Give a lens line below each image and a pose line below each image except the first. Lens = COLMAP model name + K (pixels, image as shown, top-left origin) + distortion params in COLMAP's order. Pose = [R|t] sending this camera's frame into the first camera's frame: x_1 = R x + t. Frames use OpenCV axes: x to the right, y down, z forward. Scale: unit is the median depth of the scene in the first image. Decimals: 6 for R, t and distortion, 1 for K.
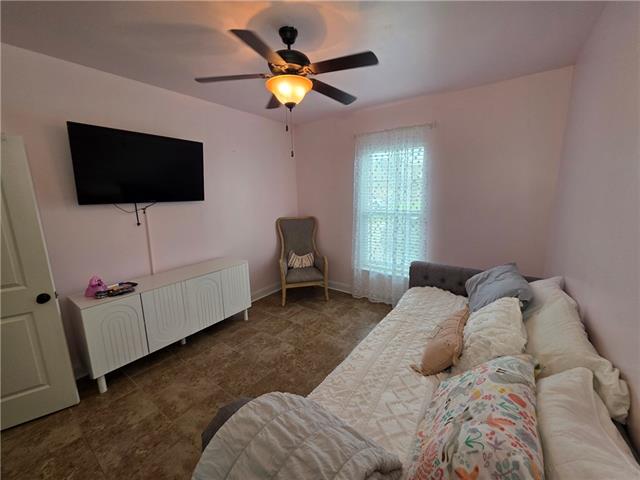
lens RADIAL K [[254.7, 0, 320.5], [0, 254.7, 237.3], [0, 0, 1]] dist [0.003281, -0.000702]
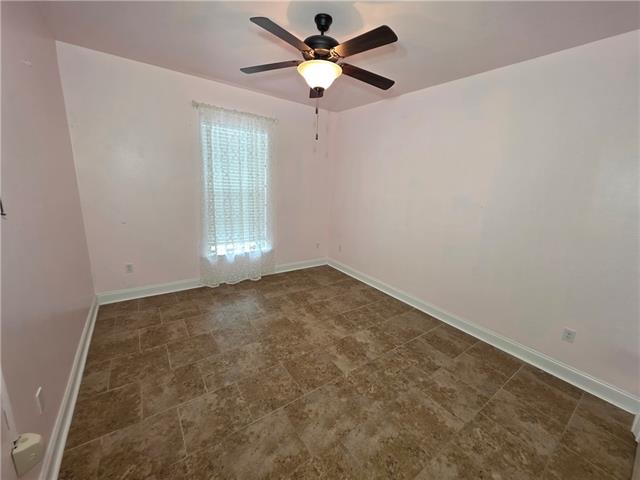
lens RADIAL K [[254.7, 0, 320.8], [0, 254.7, 240.4], [0, 0, 1]] dist [0.003281, -0.000702]
pose [[0.319004, -0.175789, 0.931308, -0.658465], [0.103031, 0.983257, 0.150303, -0.034921], [-0.942136, 0.048006, 0.331775, 0.370511]]
